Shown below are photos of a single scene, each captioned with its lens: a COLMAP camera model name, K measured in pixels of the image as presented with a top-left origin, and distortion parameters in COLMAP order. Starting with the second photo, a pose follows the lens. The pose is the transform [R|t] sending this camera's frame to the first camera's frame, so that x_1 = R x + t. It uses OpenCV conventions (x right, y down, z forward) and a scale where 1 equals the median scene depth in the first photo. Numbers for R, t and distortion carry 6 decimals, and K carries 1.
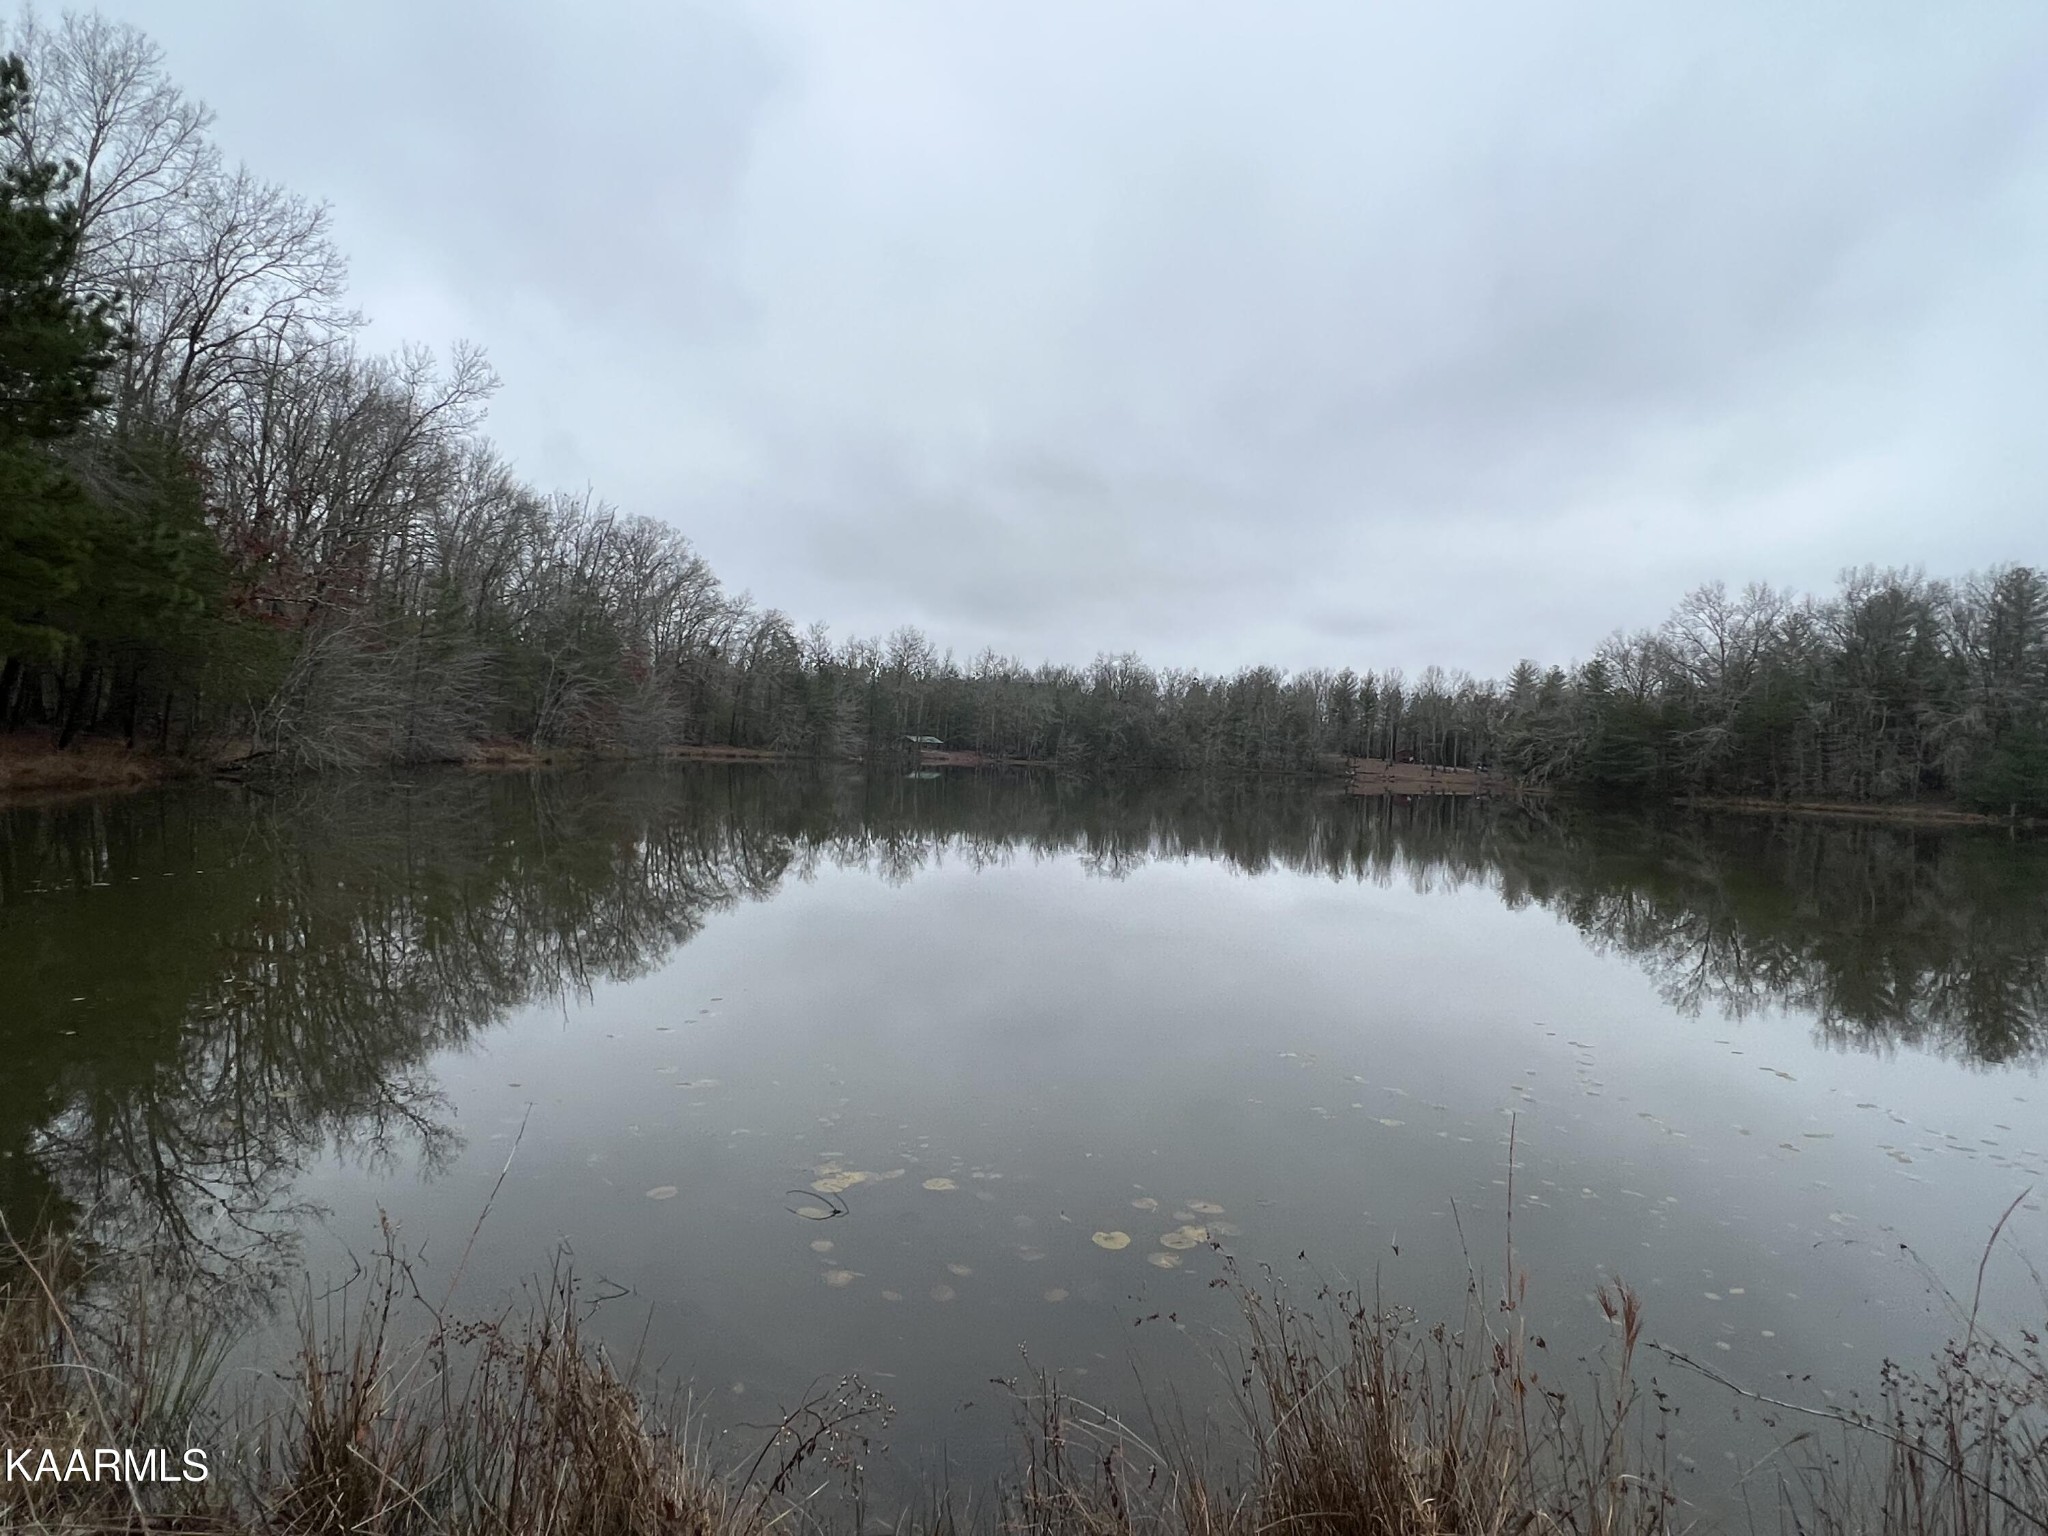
lens RADIAL K [[1188.2, 0, 1024.0], [0, 1188.2, 768.0], [0, 0, 1]] dist [0.036043, 0.000193]
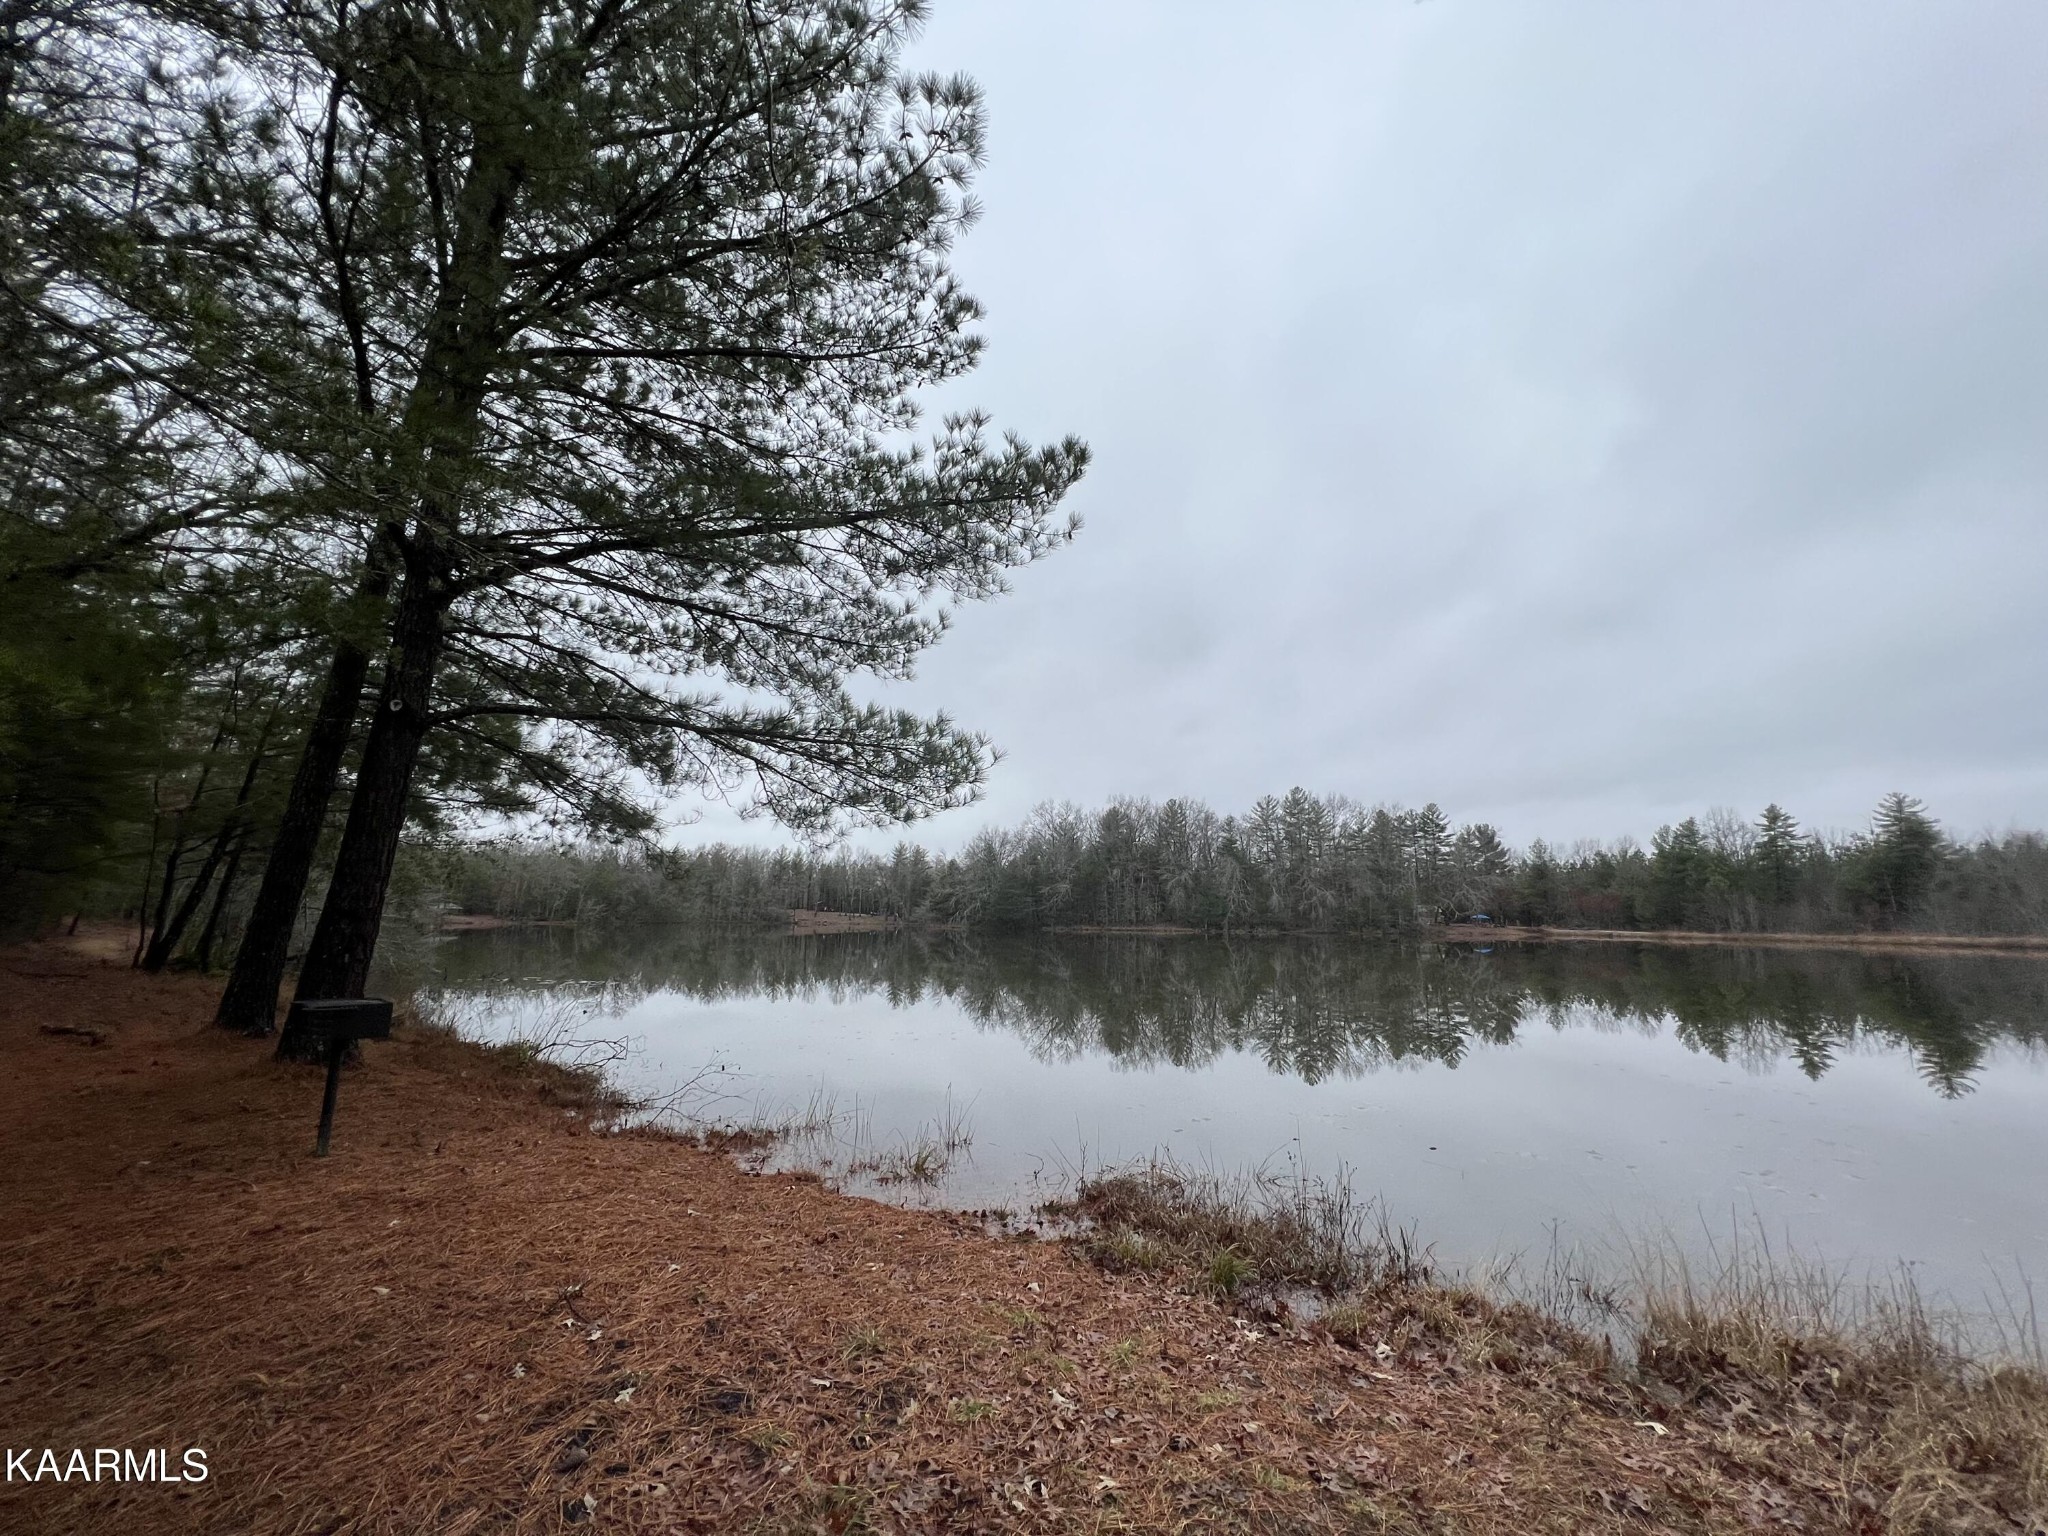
lens RADIAL K [[822.7, 0, 1024.8], [0, 822.7, 771.9], [0, 0, 1]] dist [-0.000661, 0.000459]
pose [[0.810177, 0.061861, 0.582912, -0.096879], [0.038773, 0.986583, -0.158590, -0.004964], [-0.584902, 0.151087, 0.796908, 0.053306]]
